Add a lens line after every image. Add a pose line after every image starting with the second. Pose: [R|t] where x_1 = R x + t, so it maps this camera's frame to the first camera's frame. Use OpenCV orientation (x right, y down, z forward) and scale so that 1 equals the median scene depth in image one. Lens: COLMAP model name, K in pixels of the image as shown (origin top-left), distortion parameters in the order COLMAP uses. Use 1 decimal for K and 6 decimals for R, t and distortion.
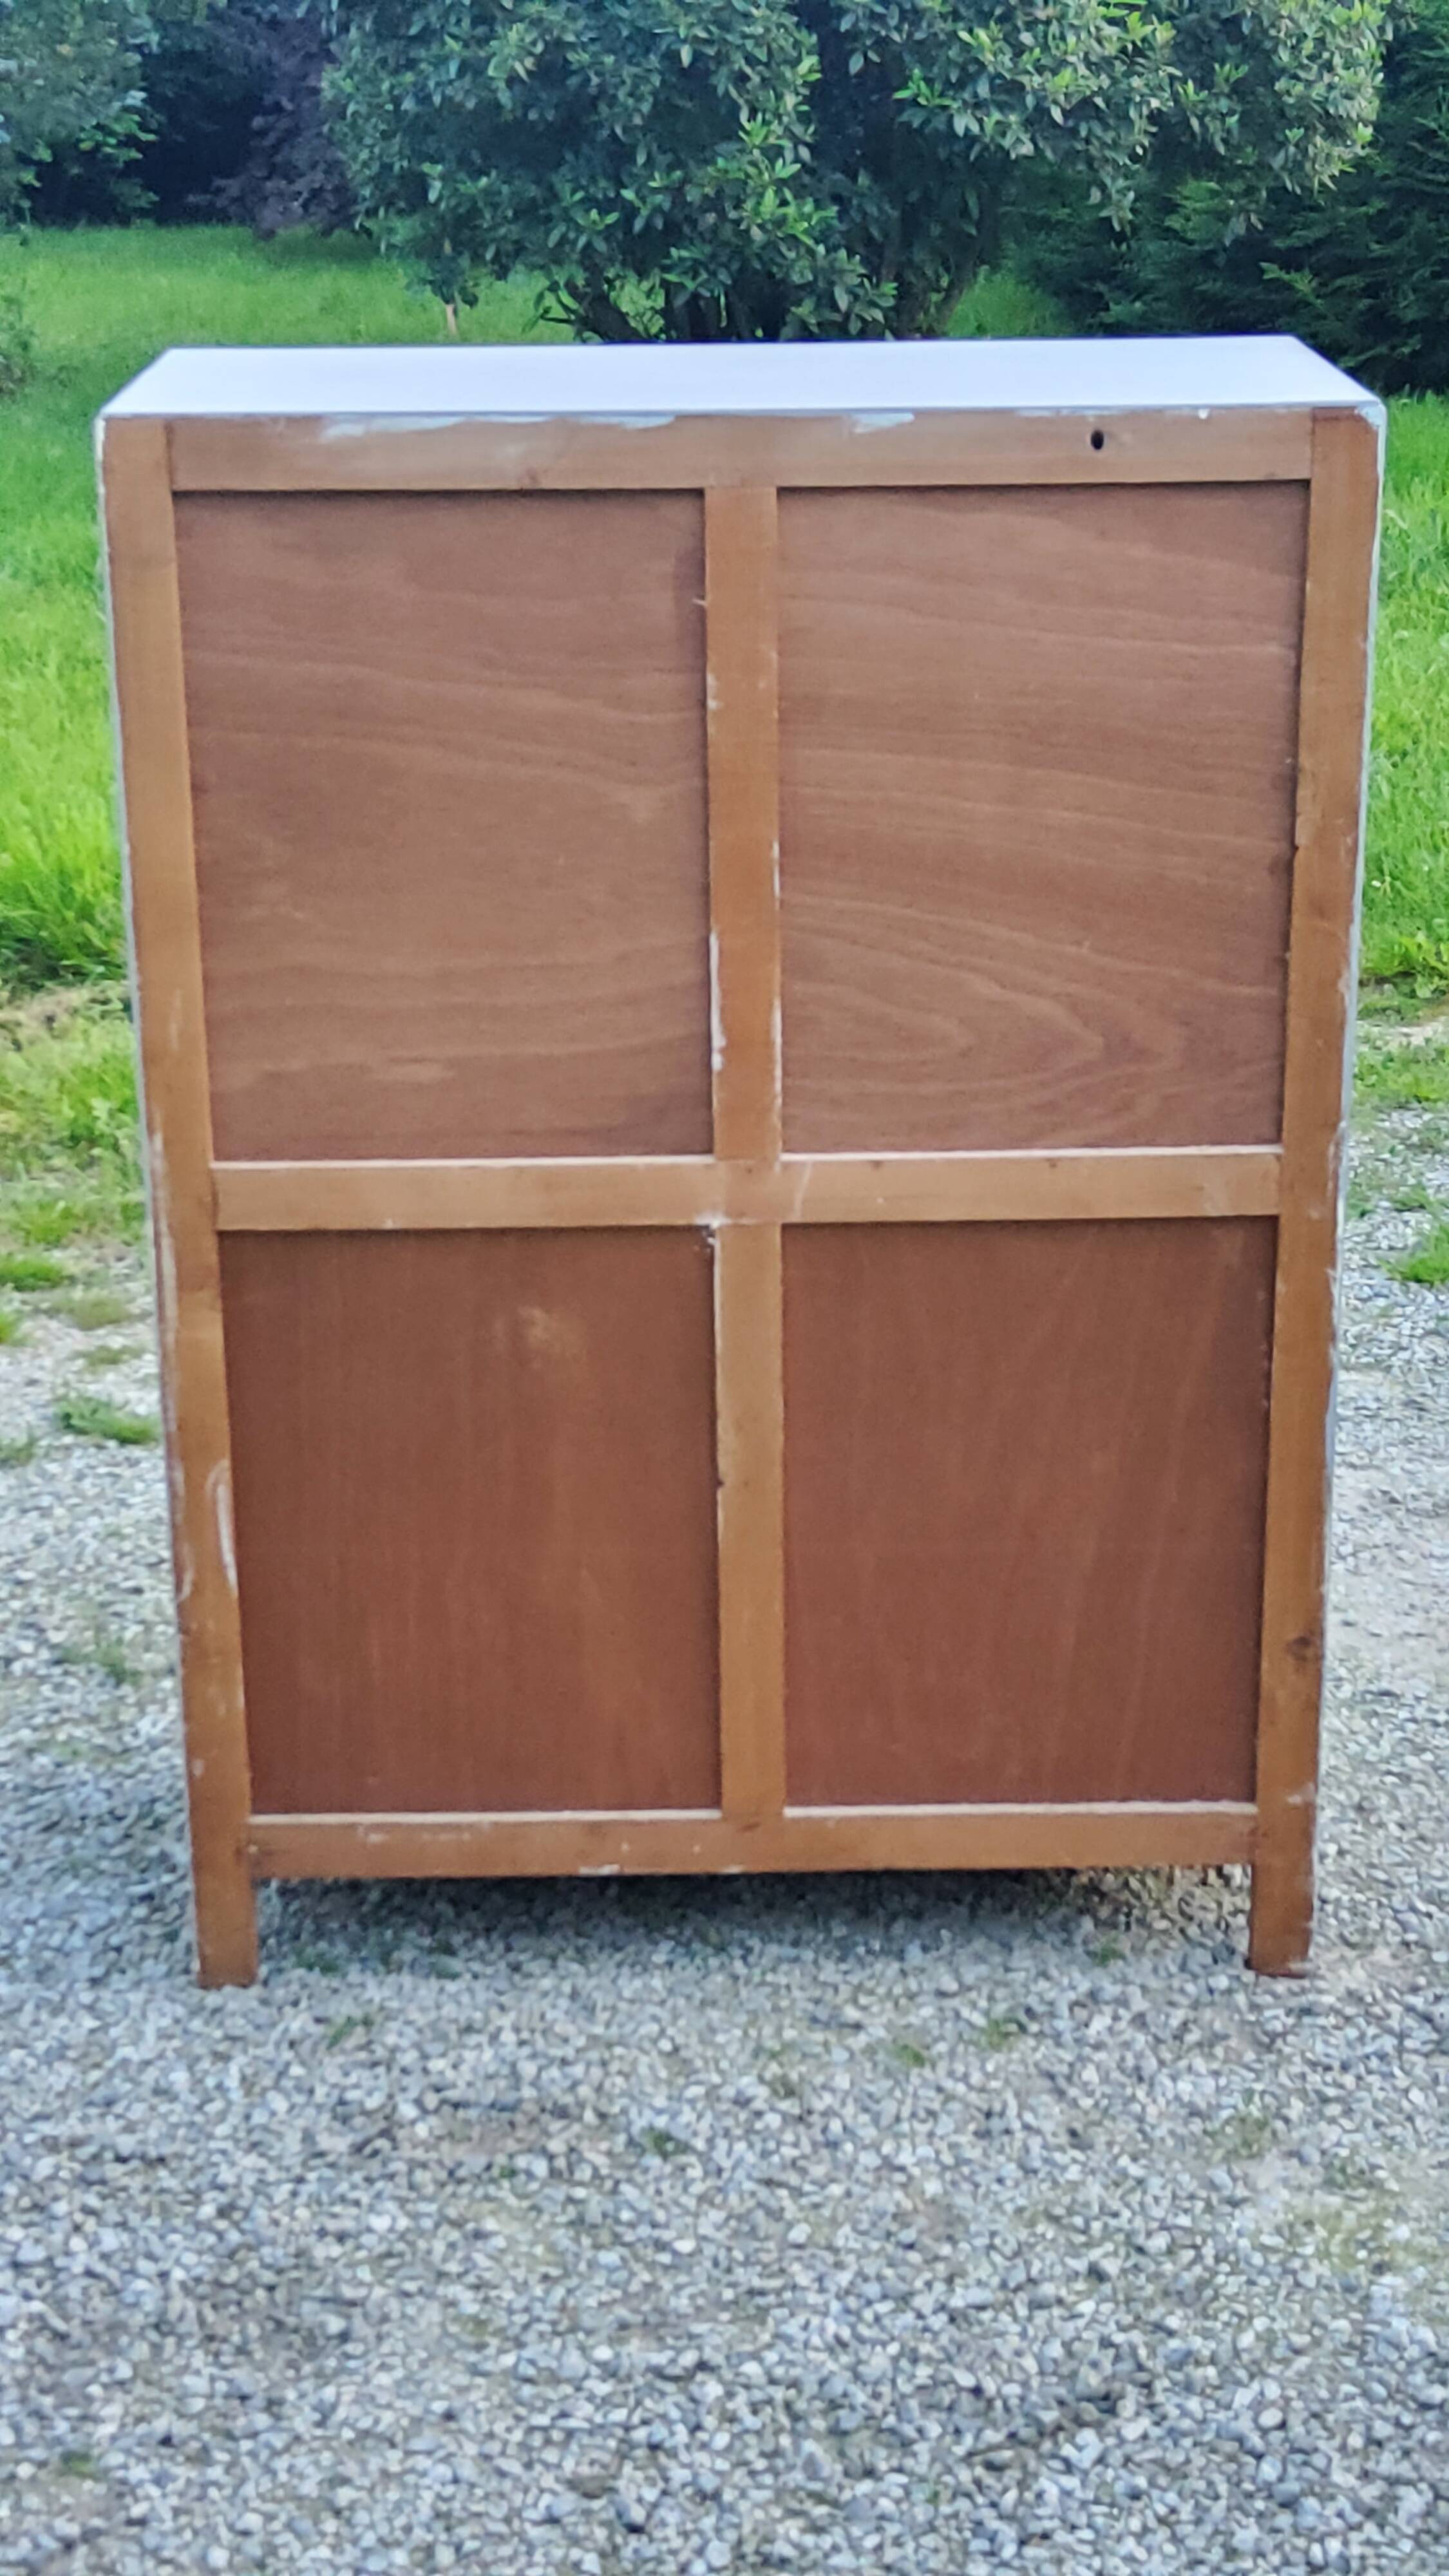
lens RADIAL K [[3902.5, 0, 719.2], [0, 3902.5, 1283.9], [0, 0, 1]] dist [0.099240, 0.000000]
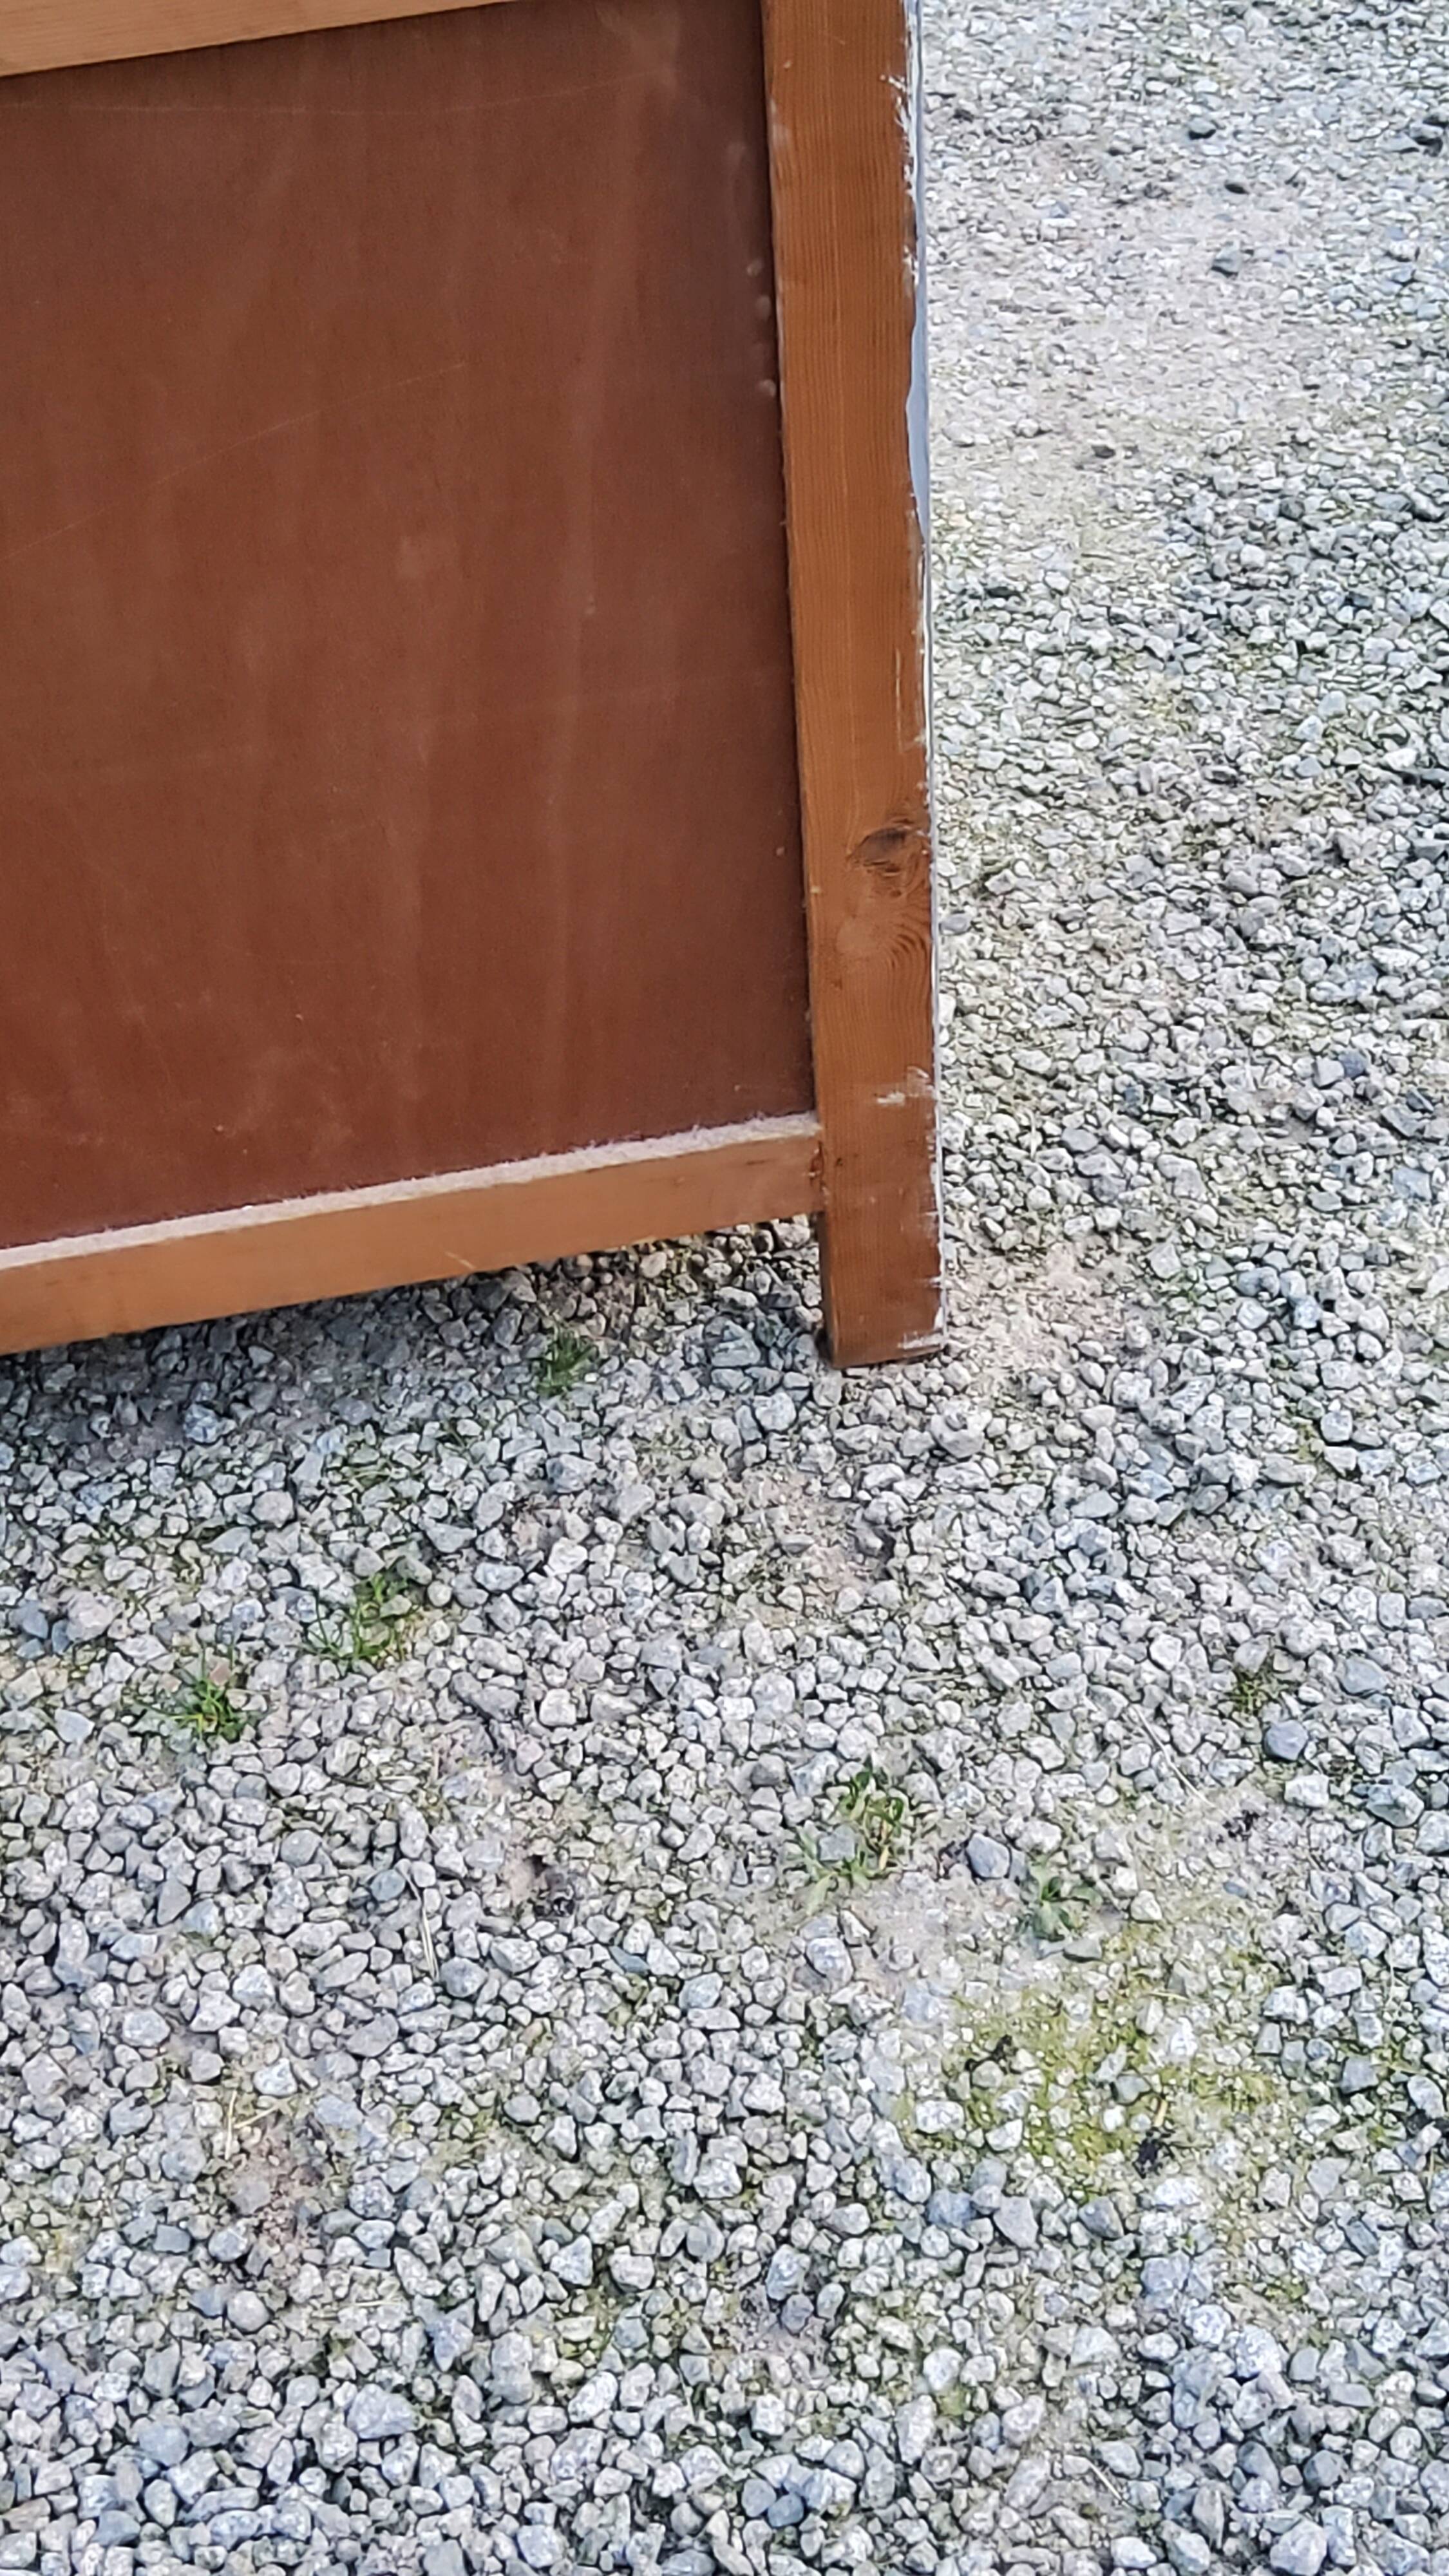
lens RADIAL K [[3902.5, 0, 739.3], [0, 3902.5, 1318.0], [0, 0, 1]] dist [0.099240, 0.000000]
pose [[0.983214, -0.156848, 0.093209, 0.078944], [0.097702, 0.884061, 0.457046, -0.080169], [-0.154090, -0.440267, 0.884546, 0.564619]]
